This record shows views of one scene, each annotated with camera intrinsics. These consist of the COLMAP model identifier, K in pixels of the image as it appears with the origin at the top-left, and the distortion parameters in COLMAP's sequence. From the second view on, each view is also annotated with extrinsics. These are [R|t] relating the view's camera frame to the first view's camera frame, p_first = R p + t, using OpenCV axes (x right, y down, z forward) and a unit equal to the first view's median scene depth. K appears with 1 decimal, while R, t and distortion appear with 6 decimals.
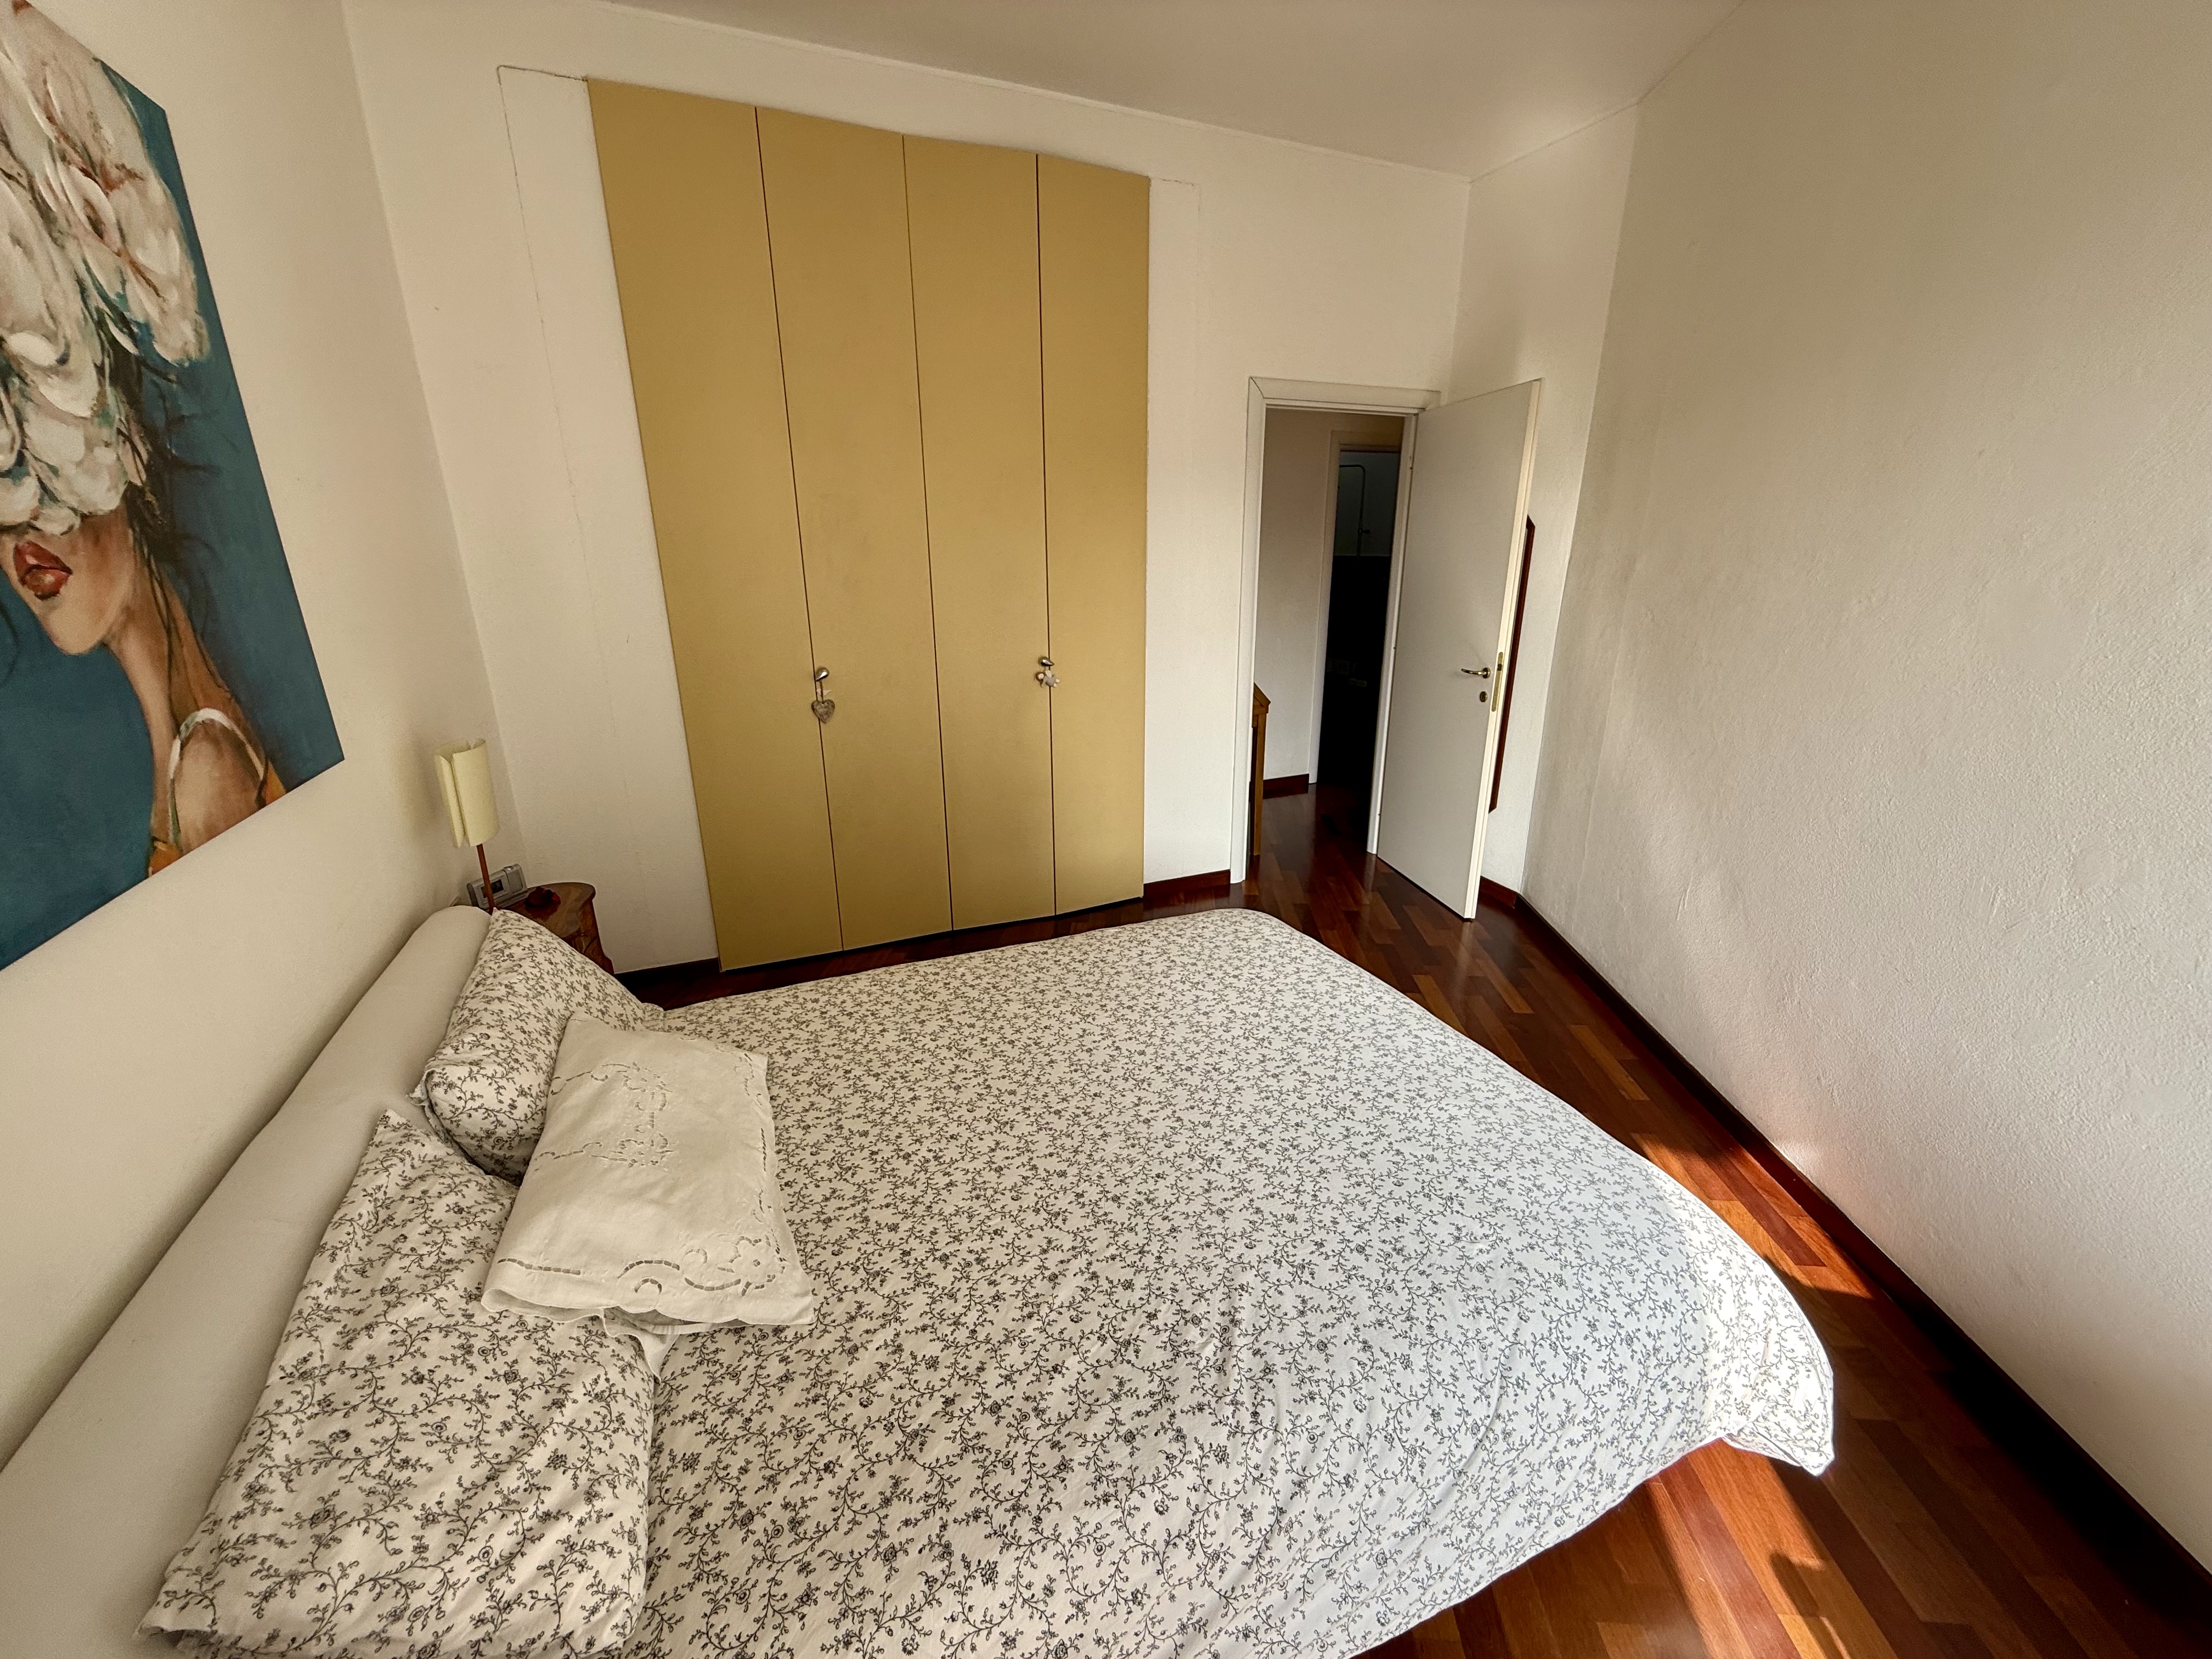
lens RADIAL K [[882.7, 0, 1101.5], [0, 882.7, 828.1], [0, 0, 1]] dist [-0.000227, -0.000245]
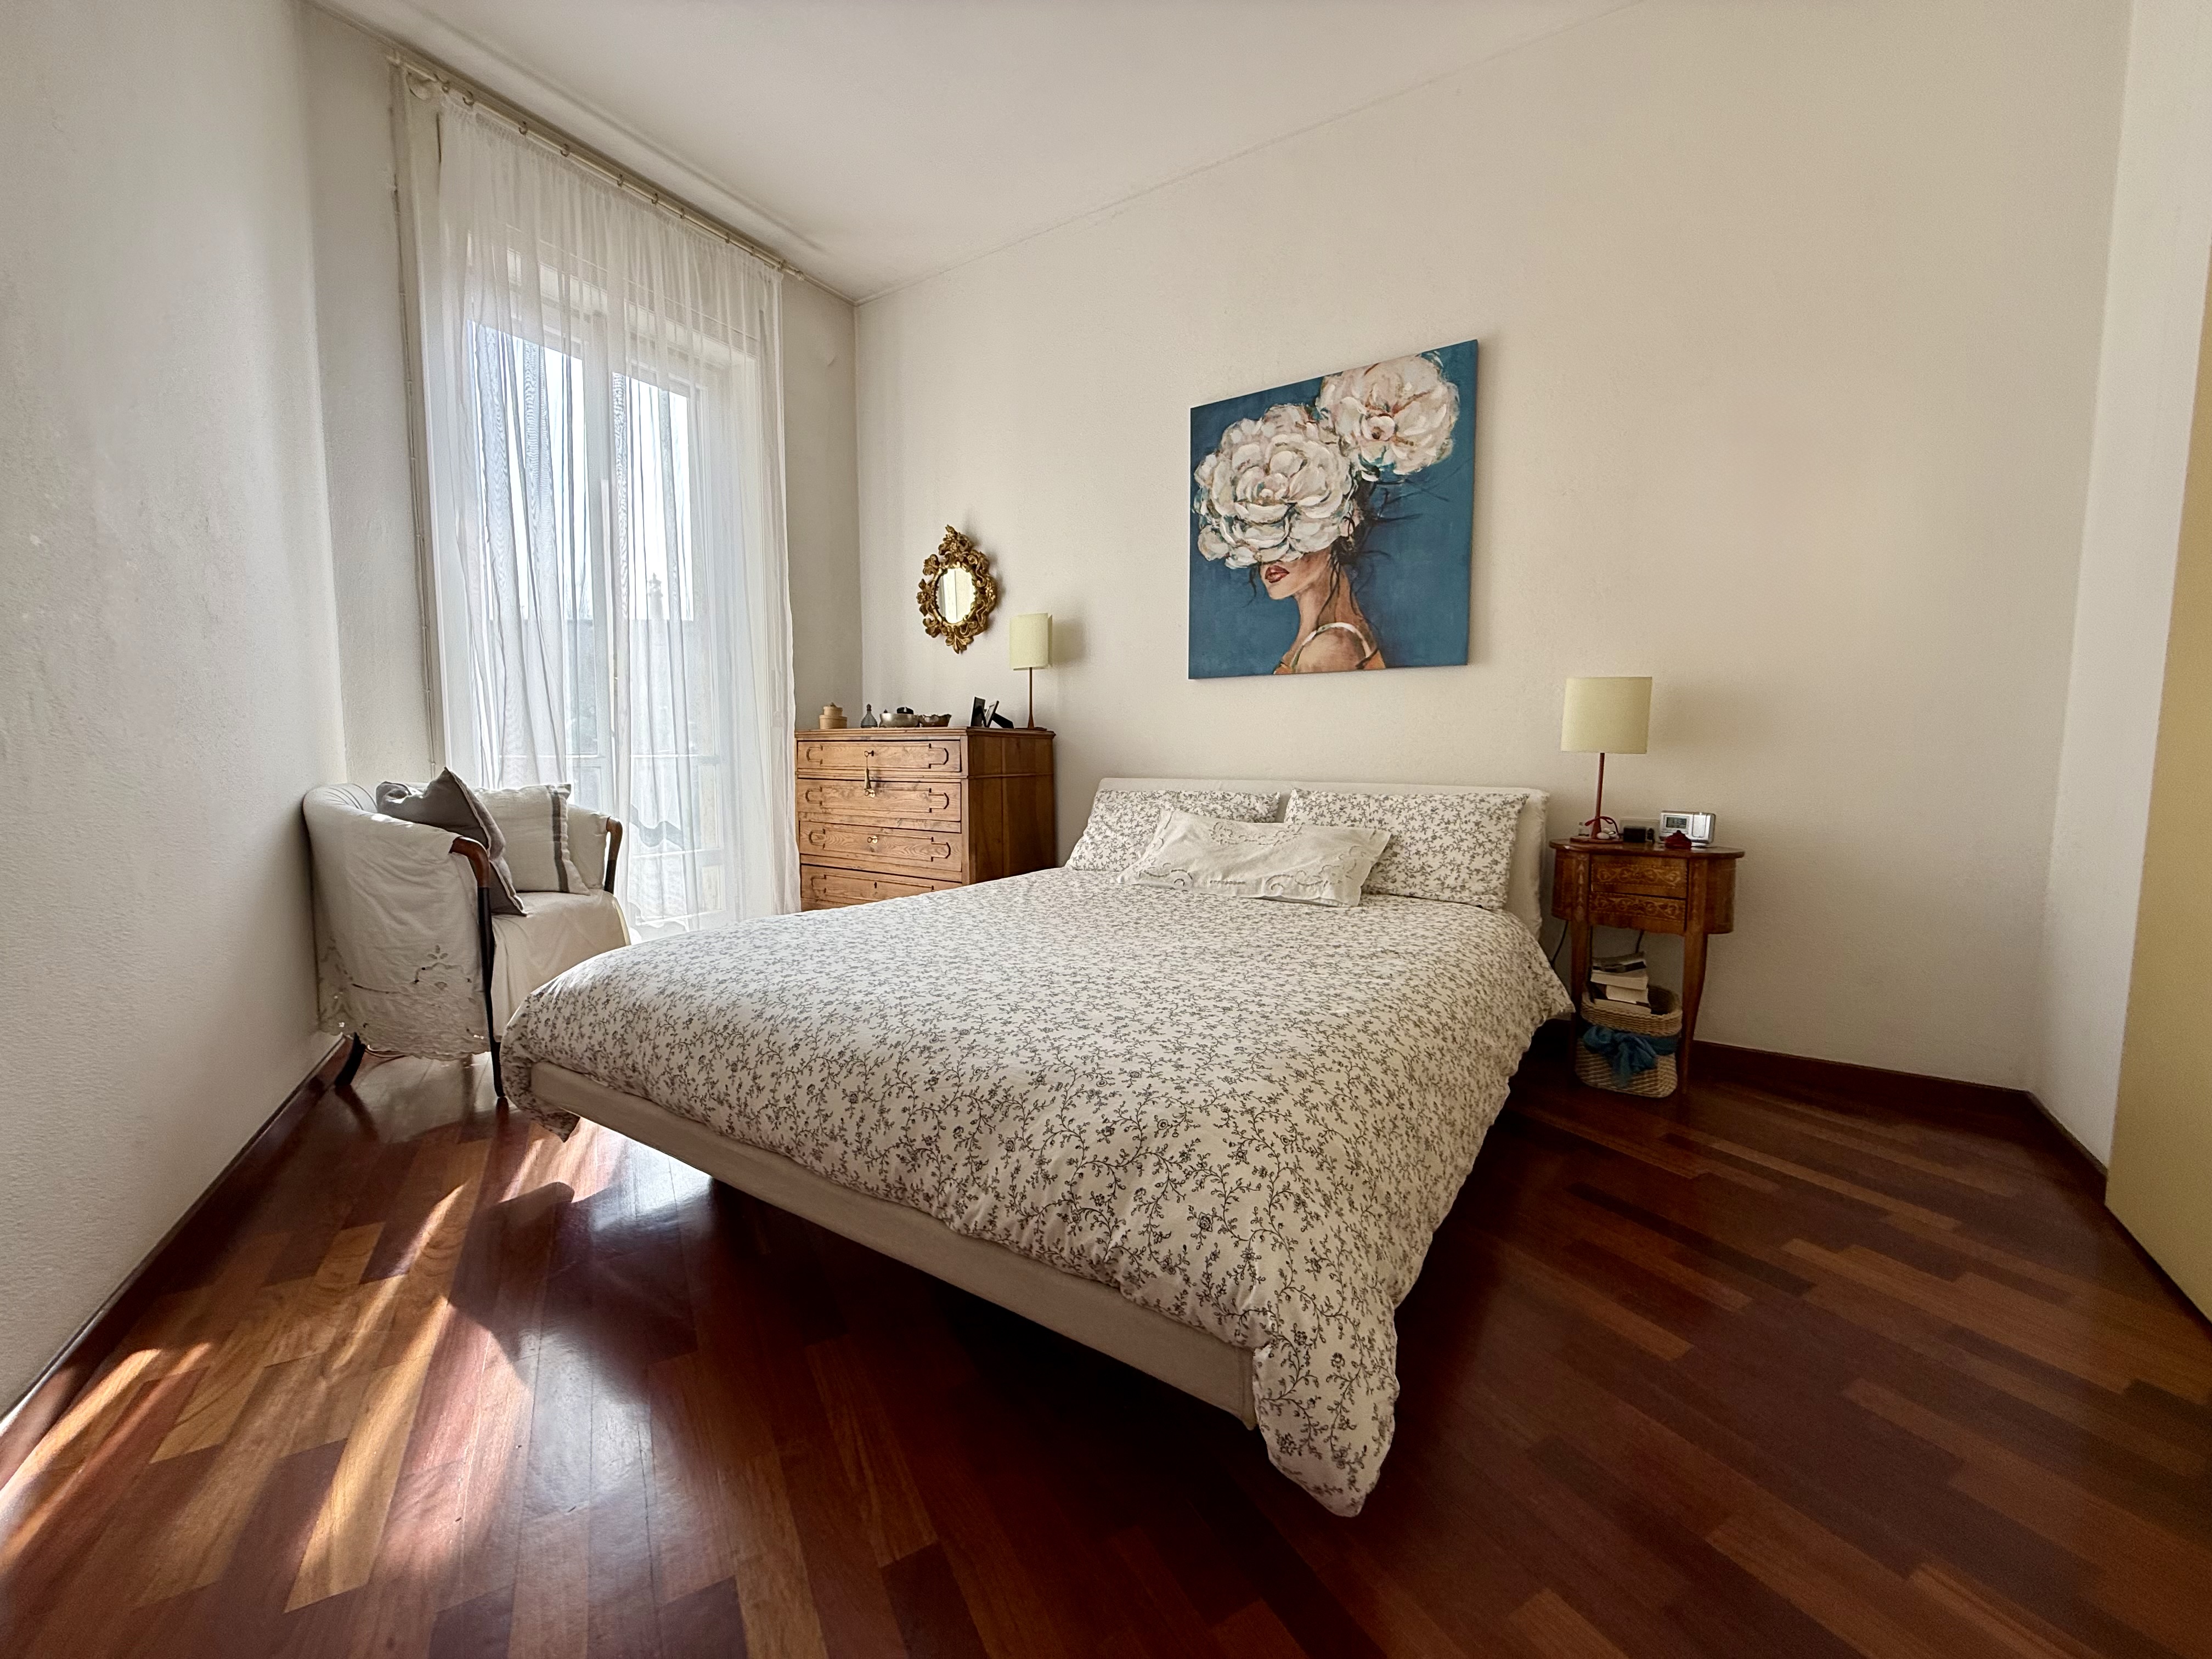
lens RADIAL K [[882.7, 0, 1101.5], [0, 882.7, 828.1], [0, 0, 1]] dist [-0.000227, -0.000245]
pose [[-0.812460, 0.057704, -0.580154, 1.137833], [-0.173905, 0.925805, 0.335623, -0.355621], [0.556476, 0.373572, -0.742144, 3.016023]]
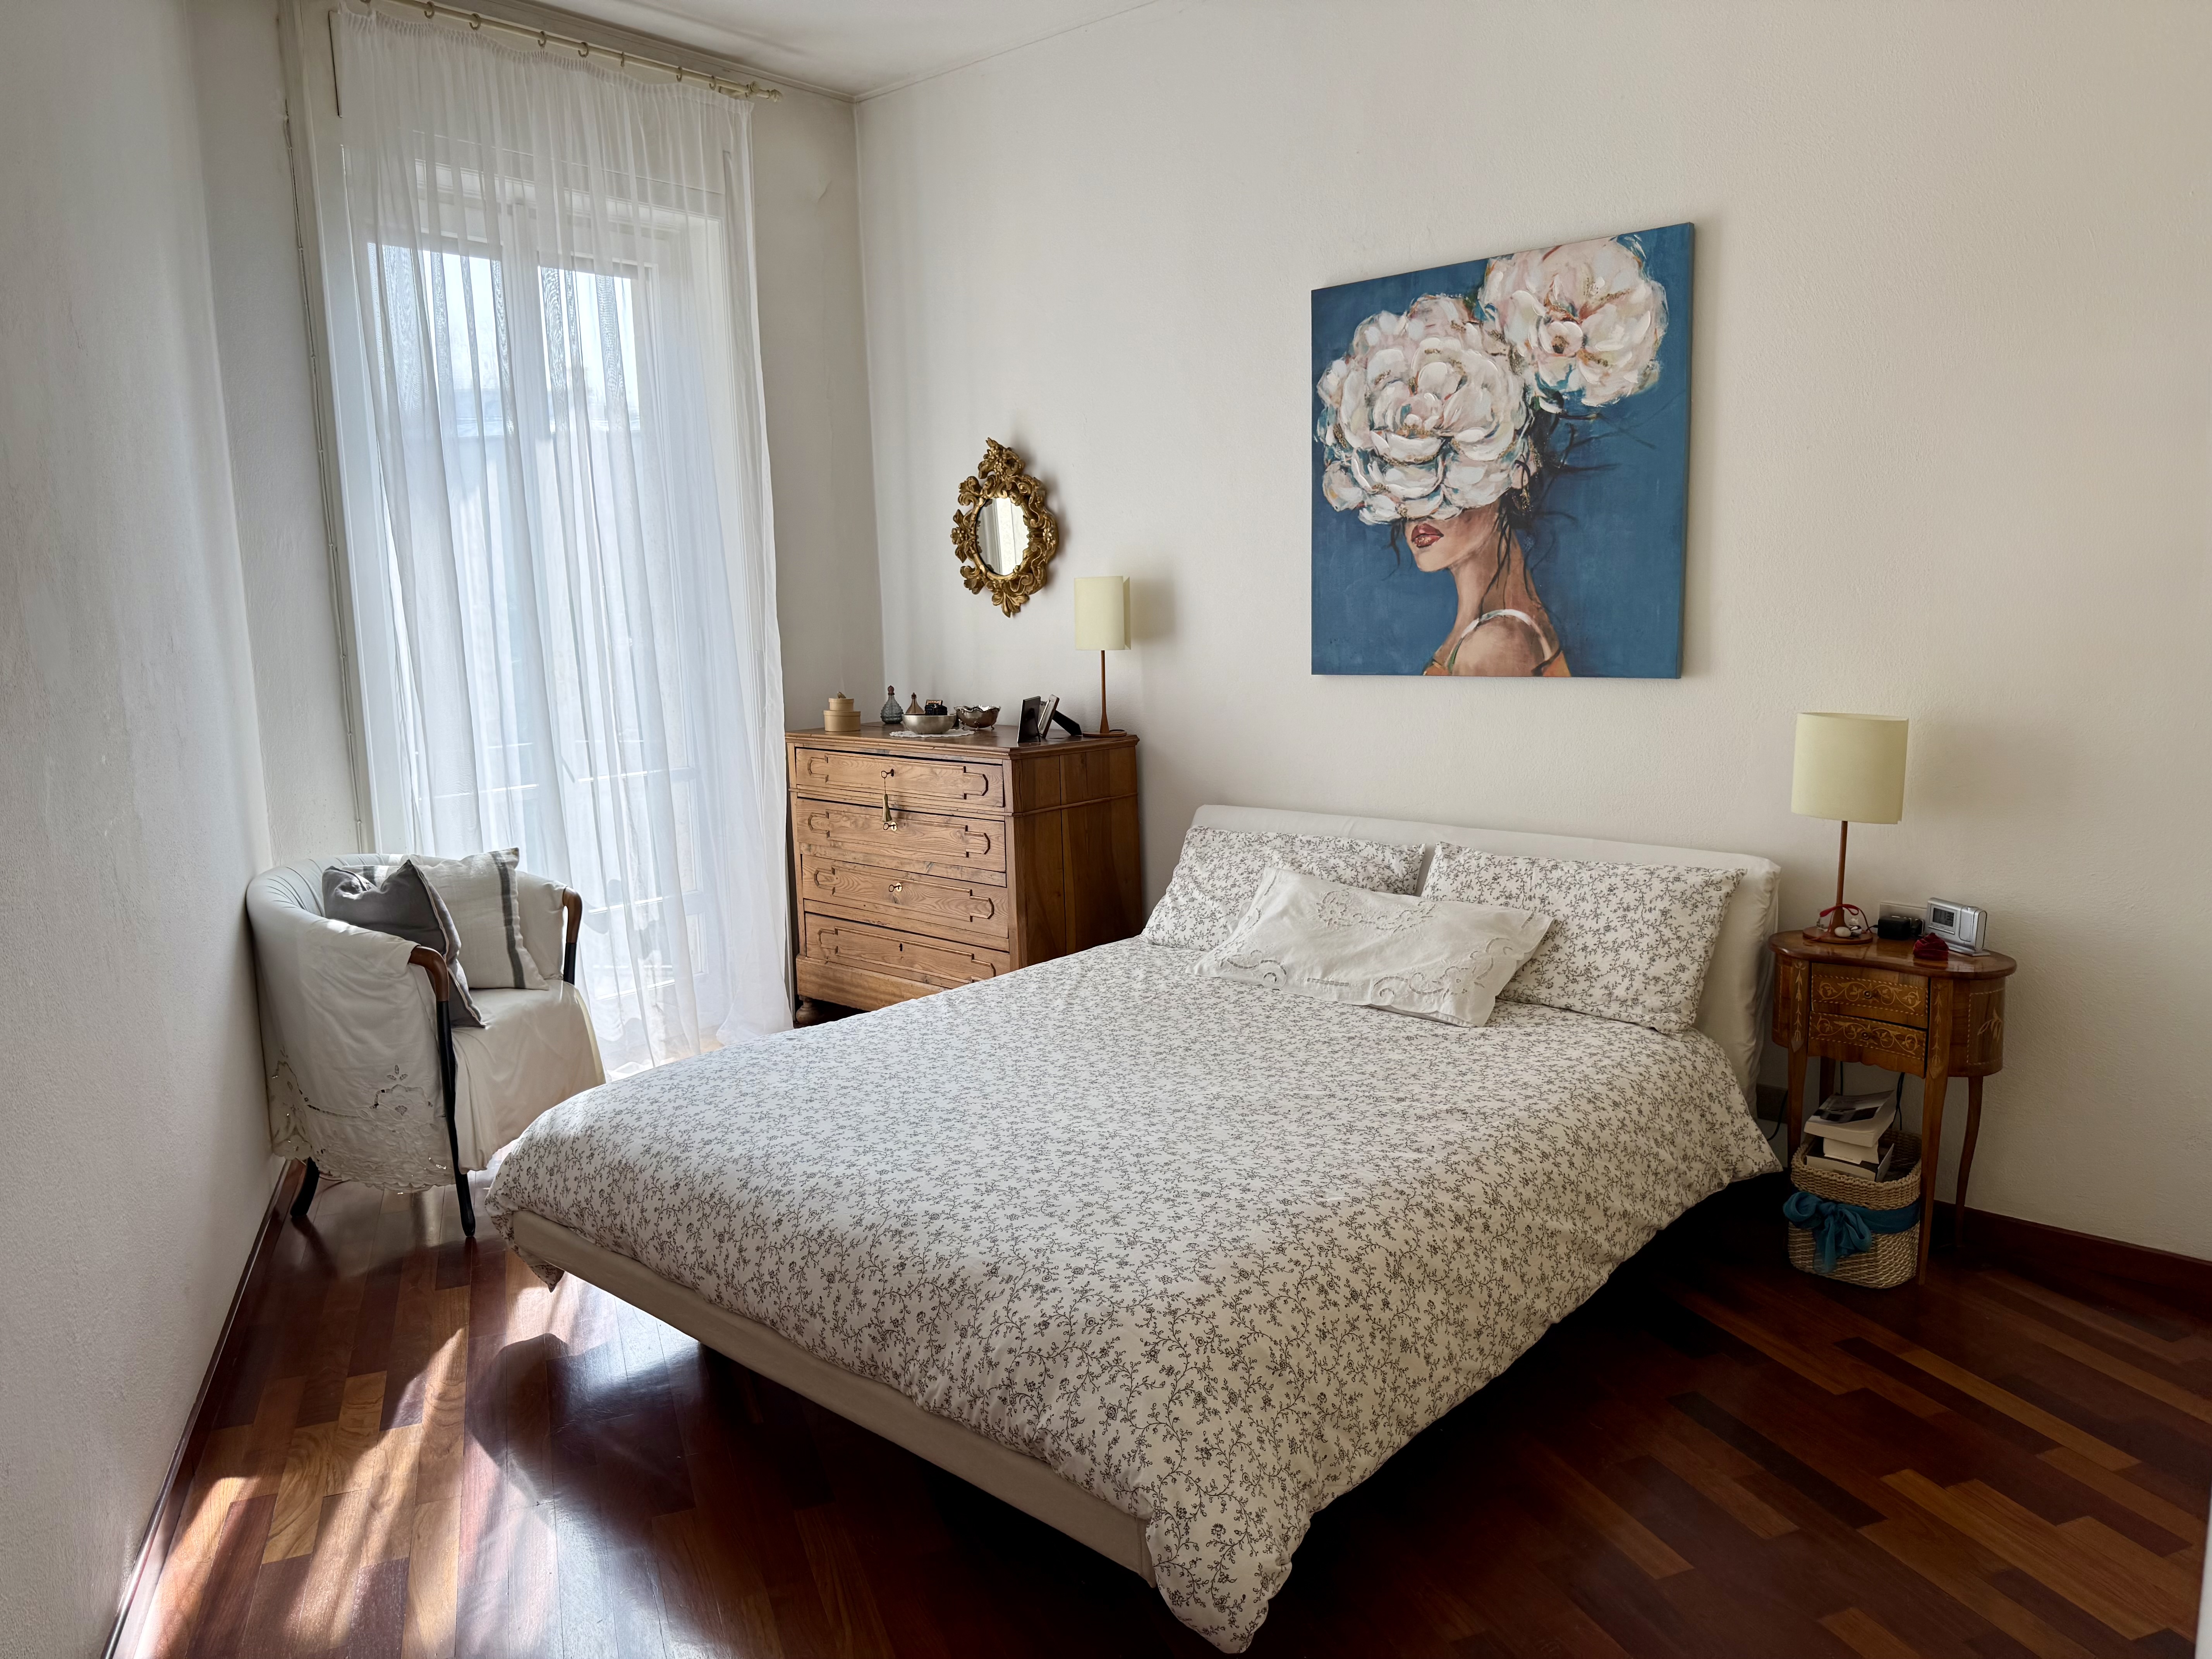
lens RADIAL K [[1554.0, 0, 1106.0], [0, 1554.0, 829.5], [0, 0, 1]] dist [0.132885, -0.215670]
pose [[-0.889510, 0.101526, -0.445493, 1.317415], [-0.107971, 0.900684, 0.420846, -1.100487], [0.443975, 0.422447, -0.790206, 3.735855]]
